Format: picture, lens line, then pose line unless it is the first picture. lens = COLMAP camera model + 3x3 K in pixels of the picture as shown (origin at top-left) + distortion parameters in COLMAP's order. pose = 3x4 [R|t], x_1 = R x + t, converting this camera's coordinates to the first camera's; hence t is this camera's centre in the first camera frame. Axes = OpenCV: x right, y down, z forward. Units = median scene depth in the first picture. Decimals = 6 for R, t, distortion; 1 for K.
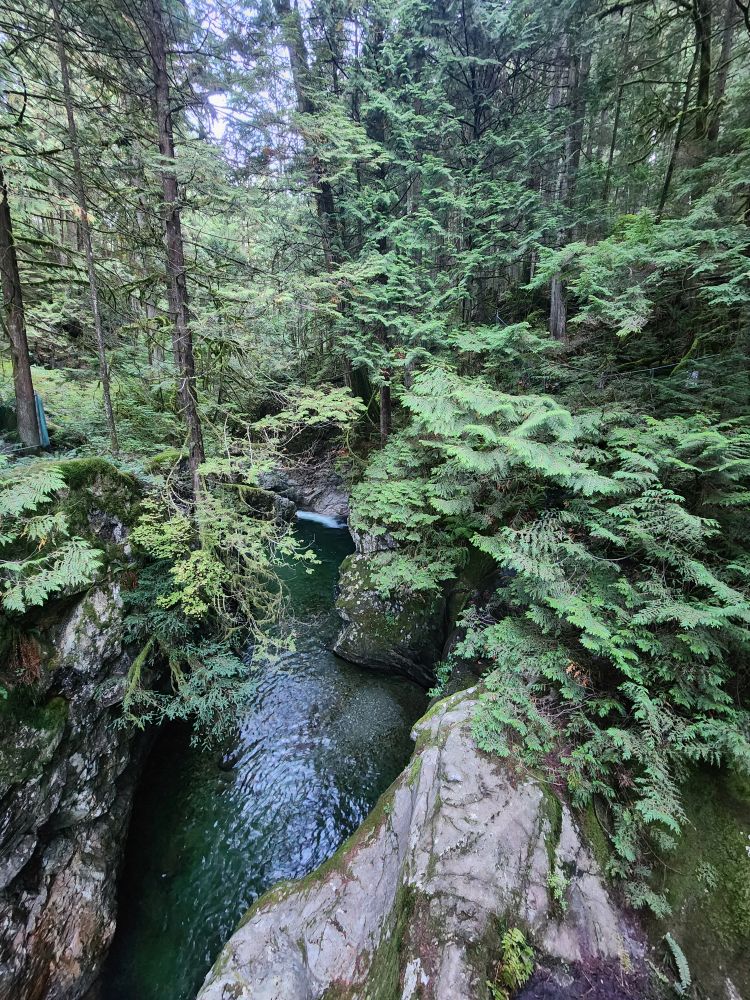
lens RADIAL K [[413.5, 0, 378.5], [0, 413.5, 498.2], [0, 0, 1]] dist [0.000027, -0.000058]
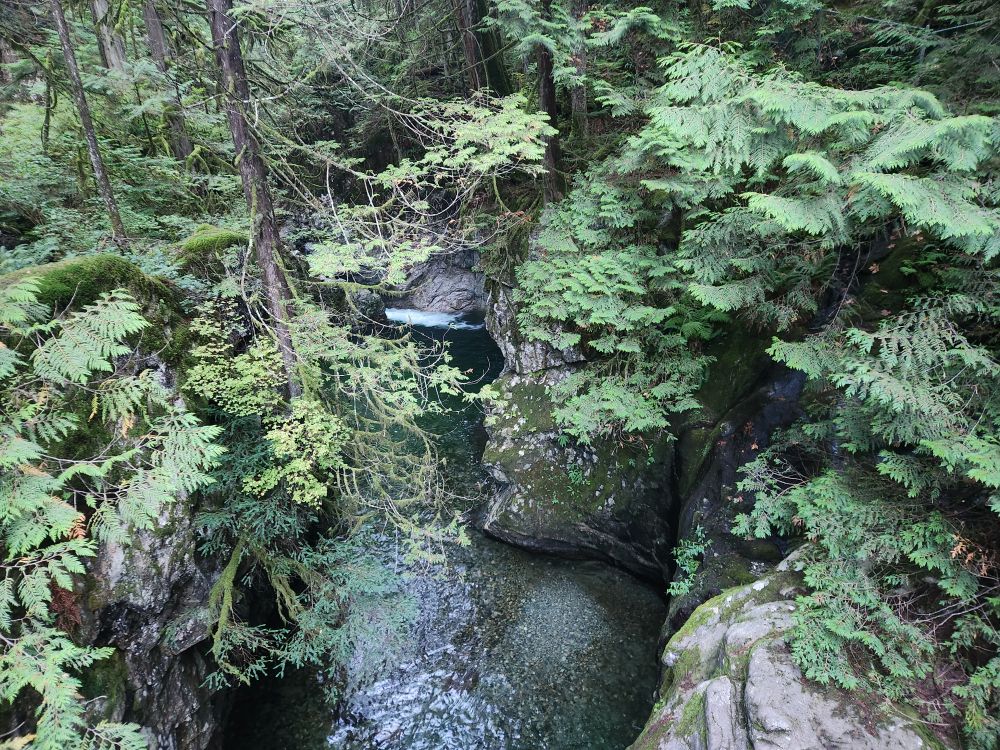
lens RADIAL K [[673.6, 0, 489.2], [0, 673.6, 372.0], [0, 0, 1]] dist [0.070286, -0.051245]
pose [[0.997279, -0.073572, 0.004734, -0.165168], [0.072066, 0.986383, 0.147833, -0.038794], [-0.015546, -0.147089, 0.989001, 0.026218]]
